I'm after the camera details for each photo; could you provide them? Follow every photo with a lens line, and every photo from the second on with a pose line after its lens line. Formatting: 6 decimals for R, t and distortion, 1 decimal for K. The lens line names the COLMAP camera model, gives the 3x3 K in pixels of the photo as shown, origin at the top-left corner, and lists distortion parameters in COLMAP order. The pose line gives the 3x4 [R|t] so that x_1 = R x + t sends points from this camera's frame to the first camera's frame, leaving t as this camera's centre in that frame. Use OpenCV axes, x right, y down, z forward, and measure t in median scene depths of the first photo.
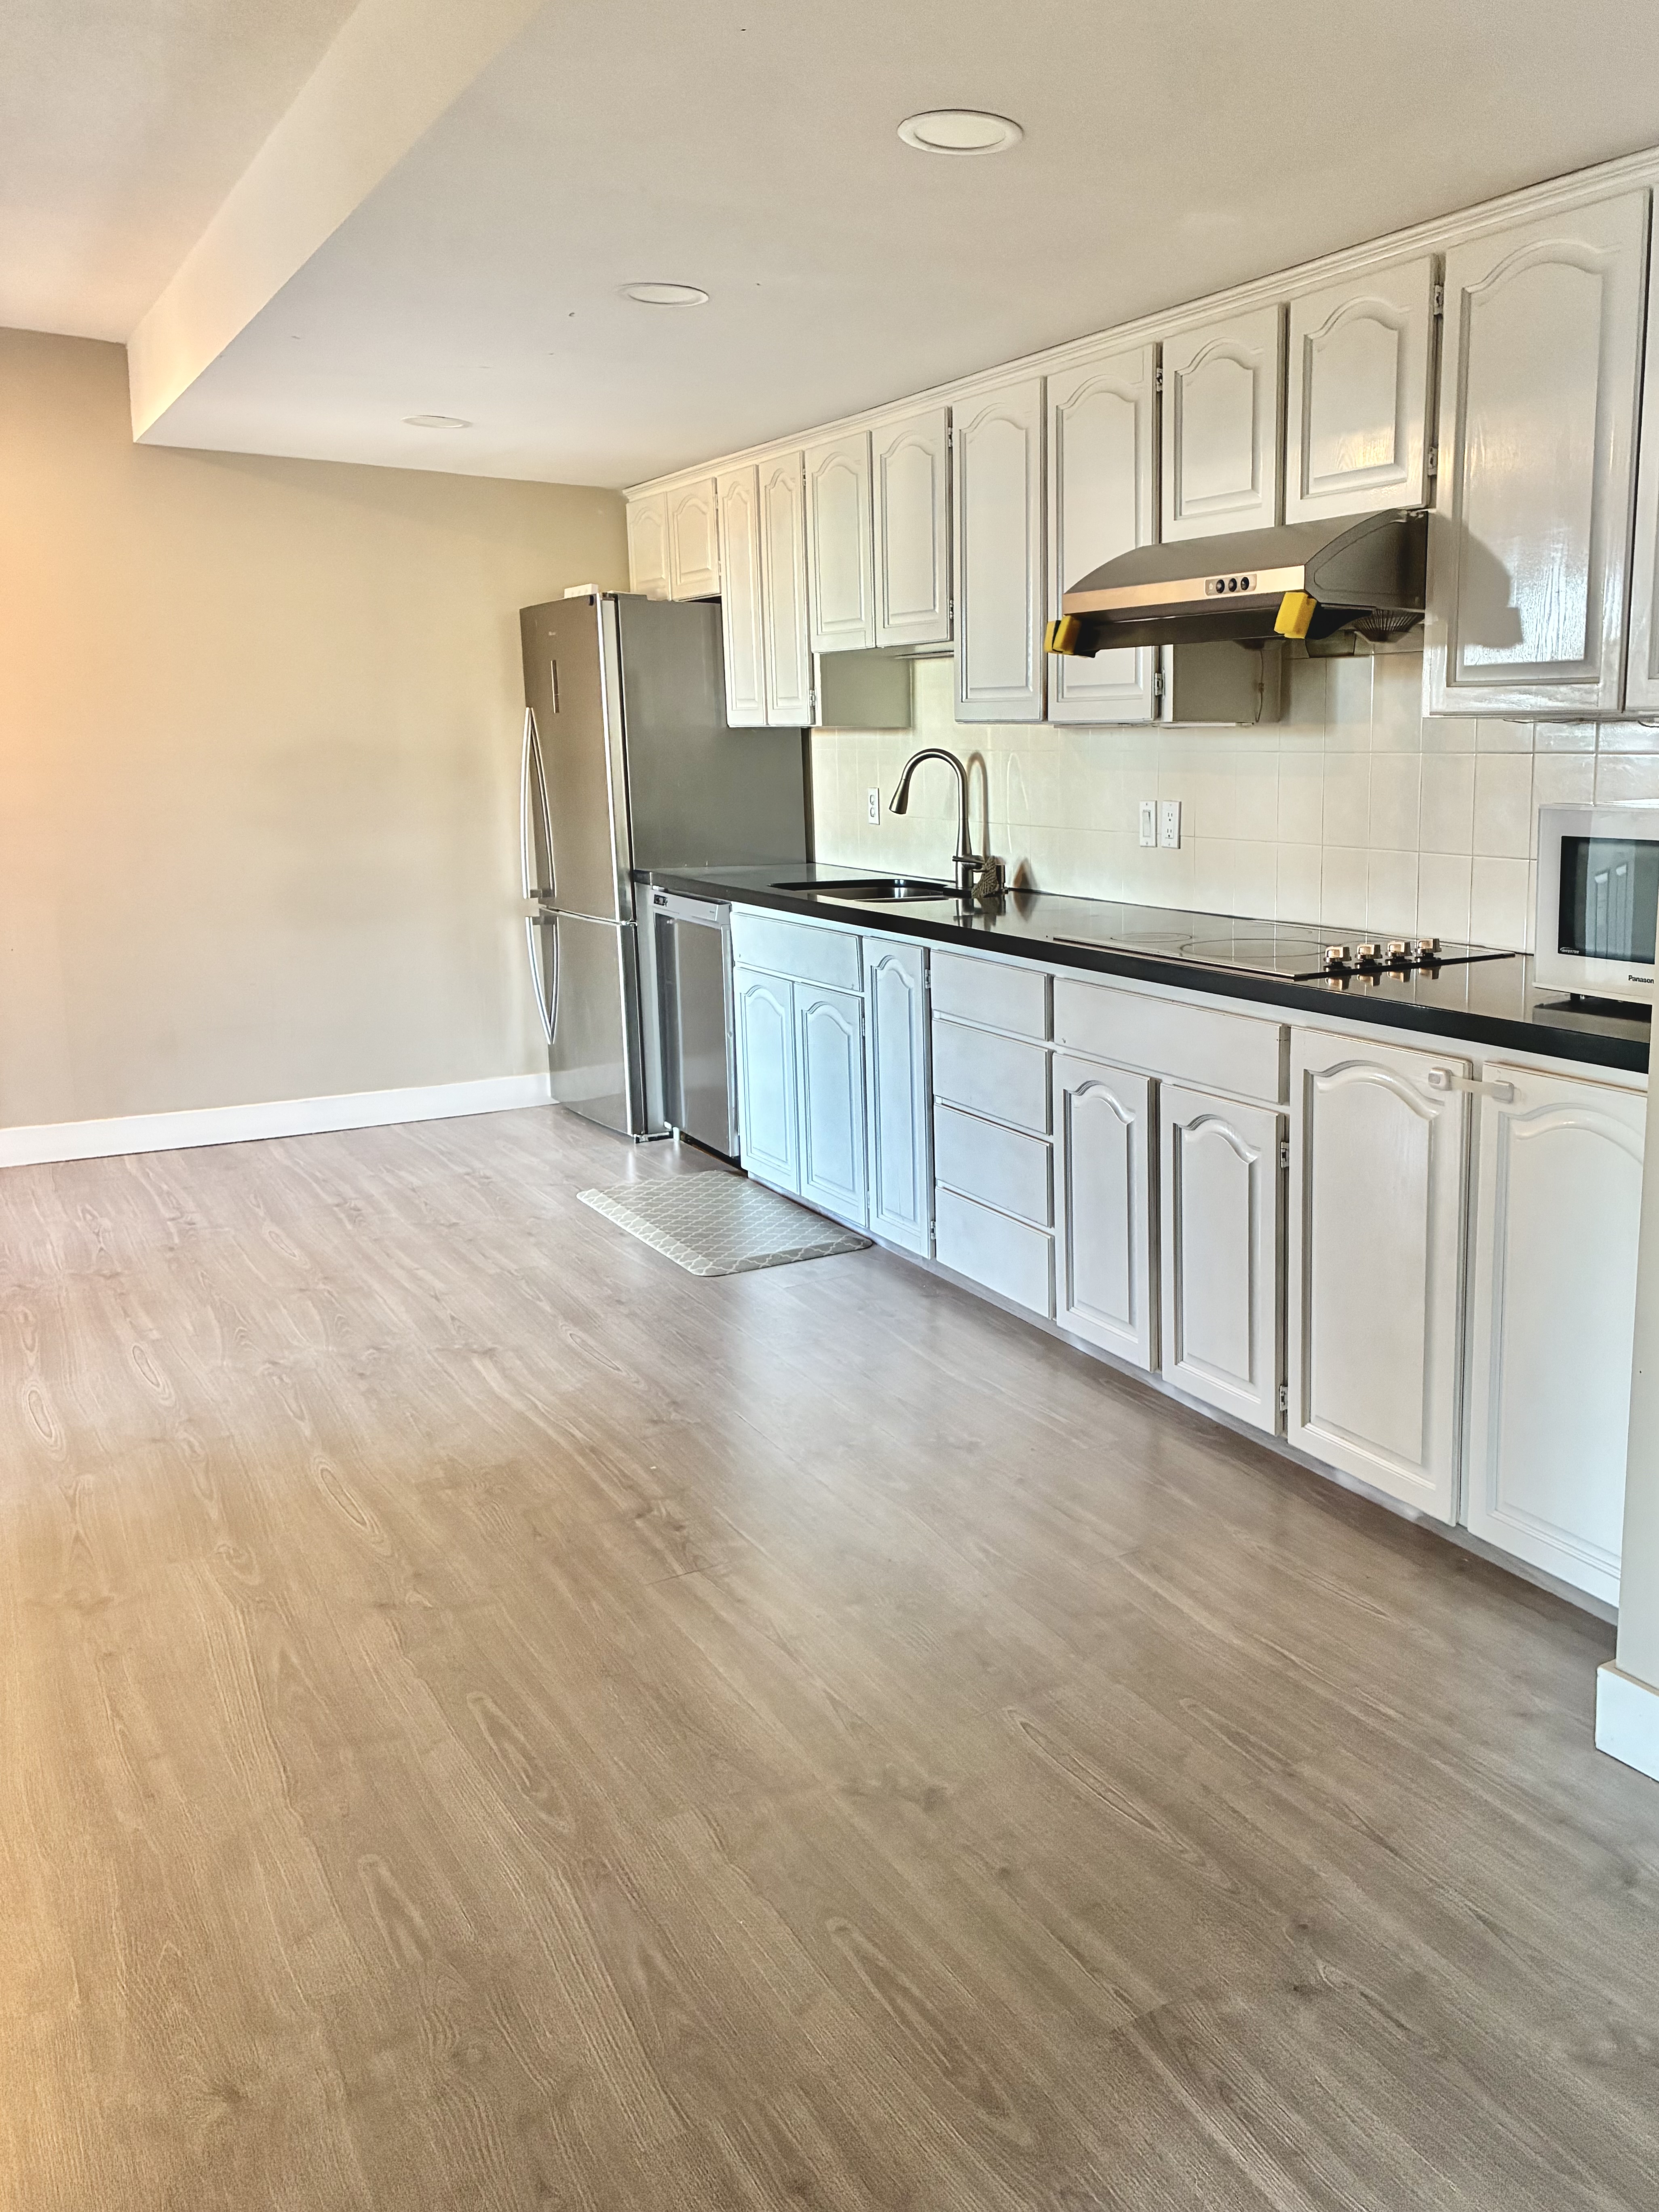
lens RADIAL K [[1641.6, 0, 843.6], [0, 1641.6, 1110.4], [0, 0, 1]] dist [0.037936, -0.002104]
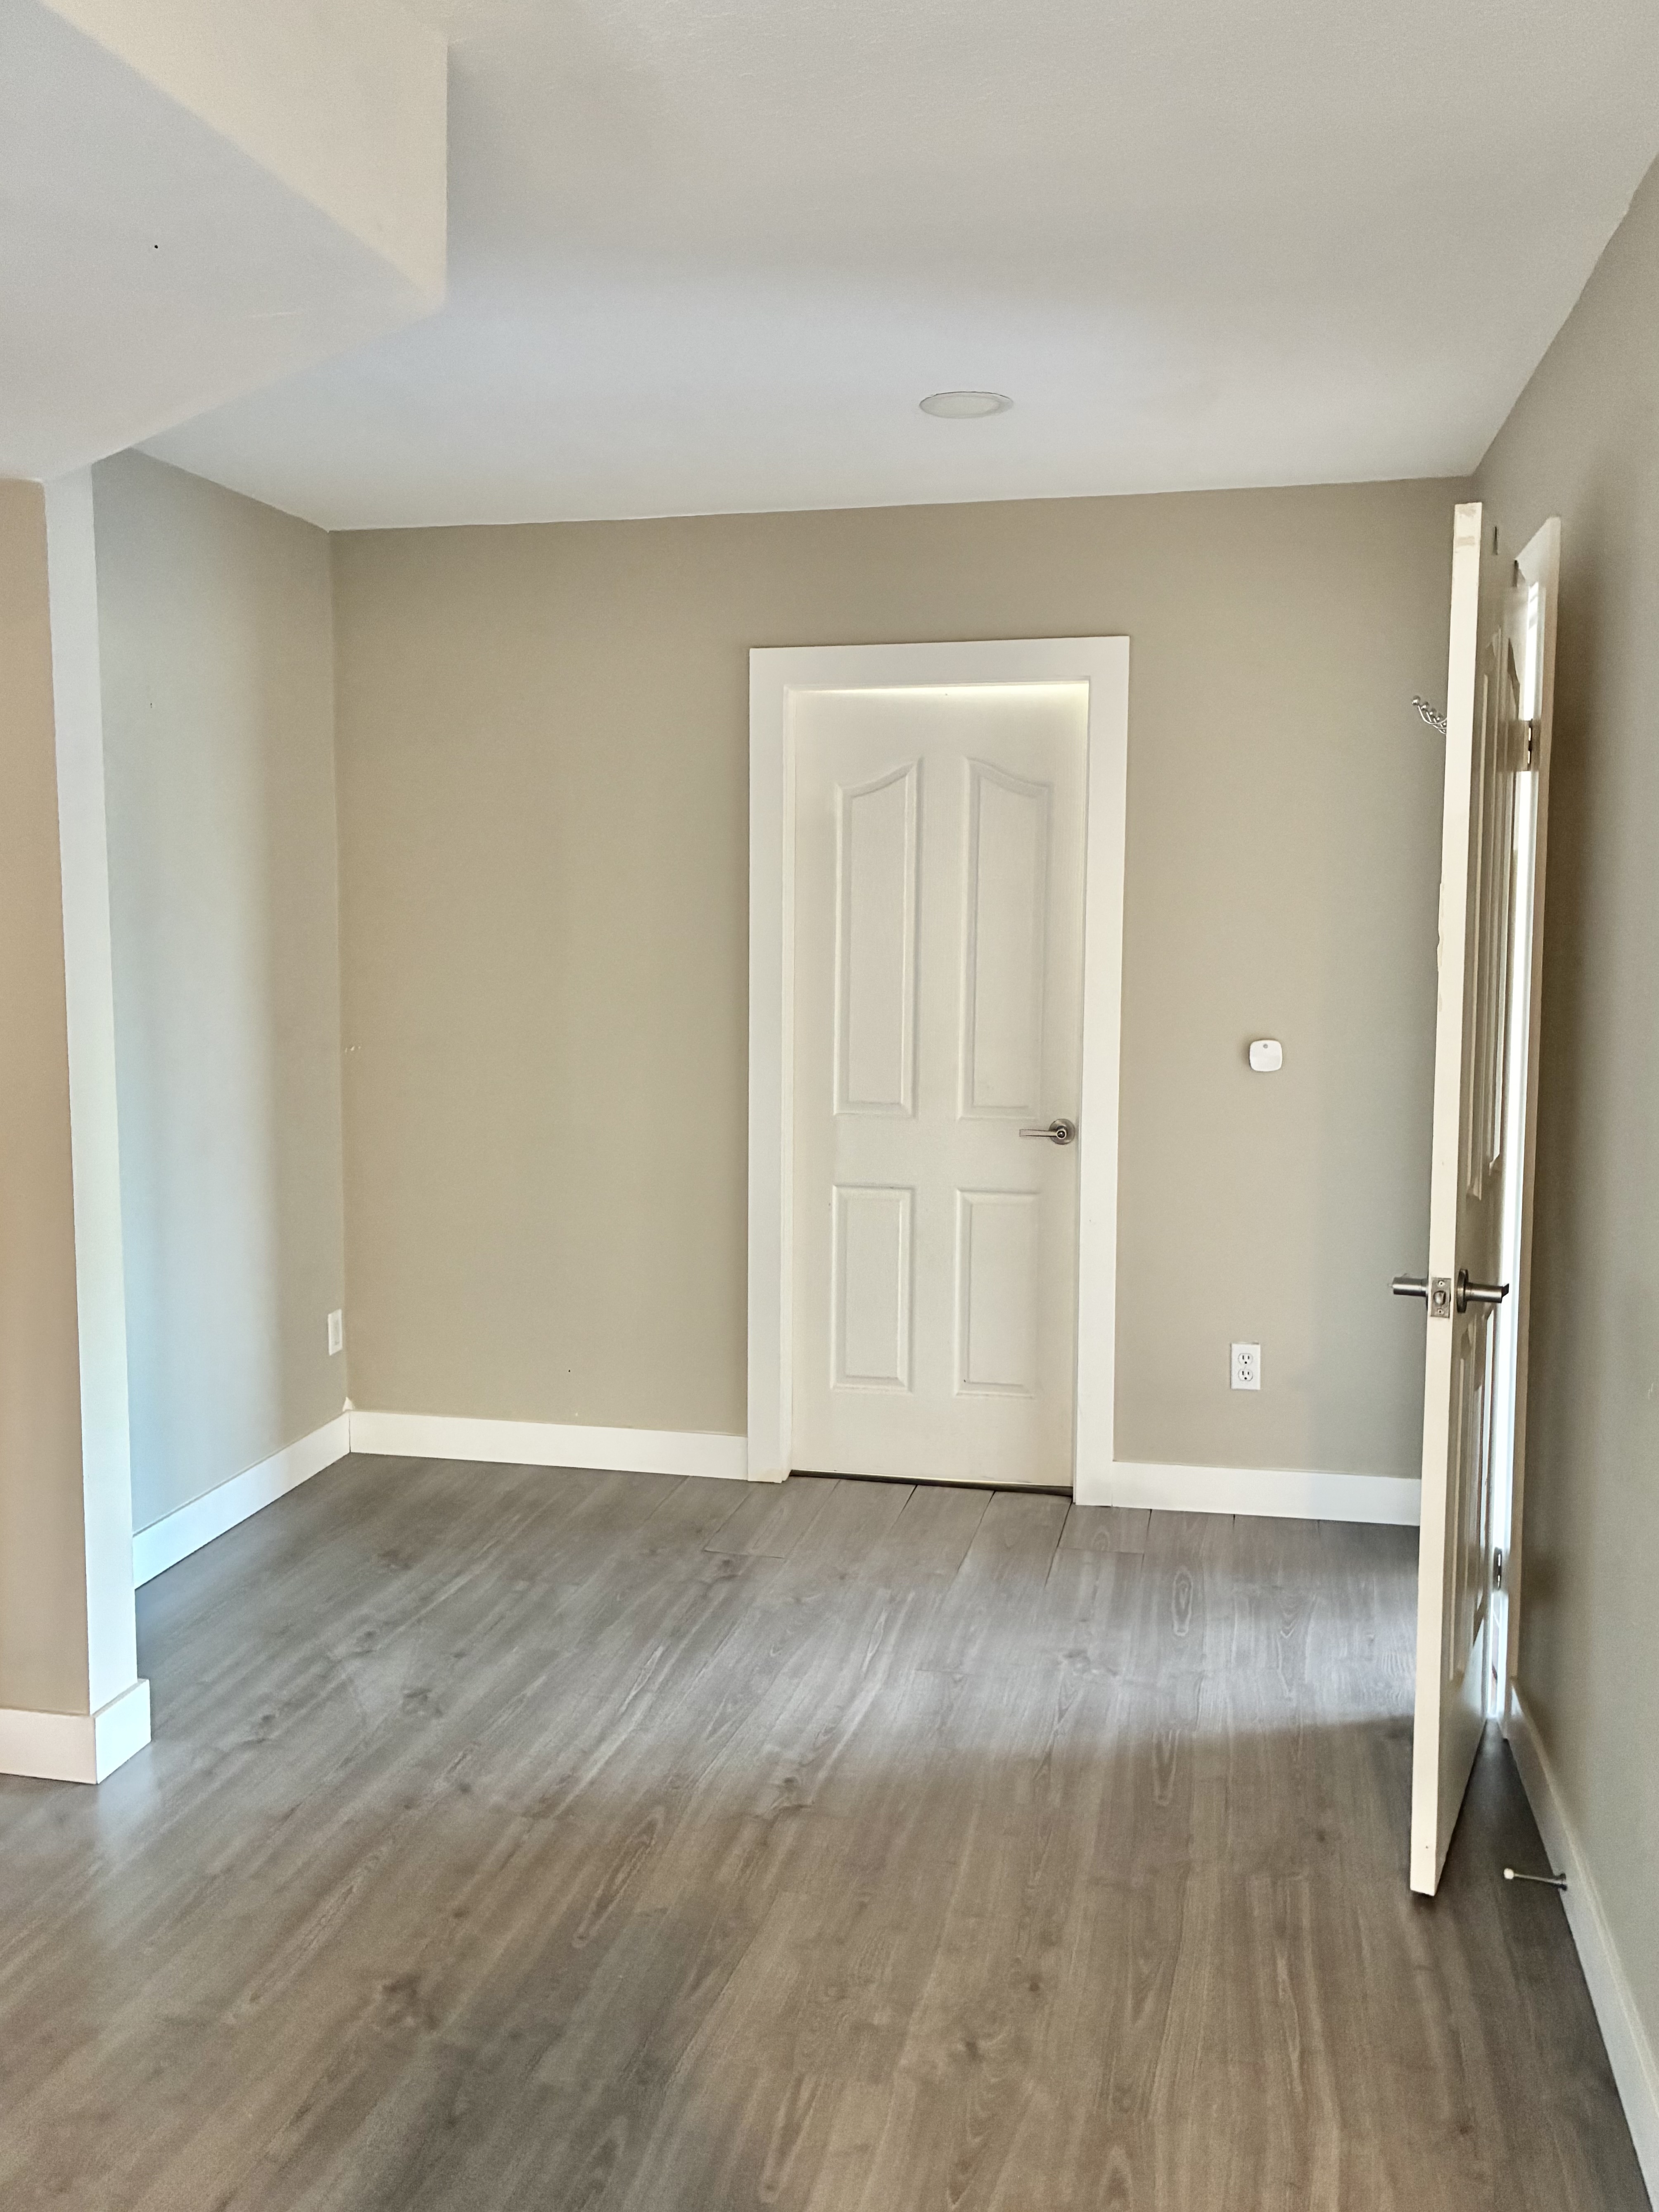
lens RADIAL K [[1641.6, 0, 835.3], [0, 1641.6, 1098.9], [0, 0, 1]] dist [0.037936, -0.002104]
pose [[-0.710431, -0.080111, 0.699193, -1.161598], [0.159022, 0.949532, 0.270373, -0.558014], [-0.685565, 0.303268, -0.661837, 1.703315]]
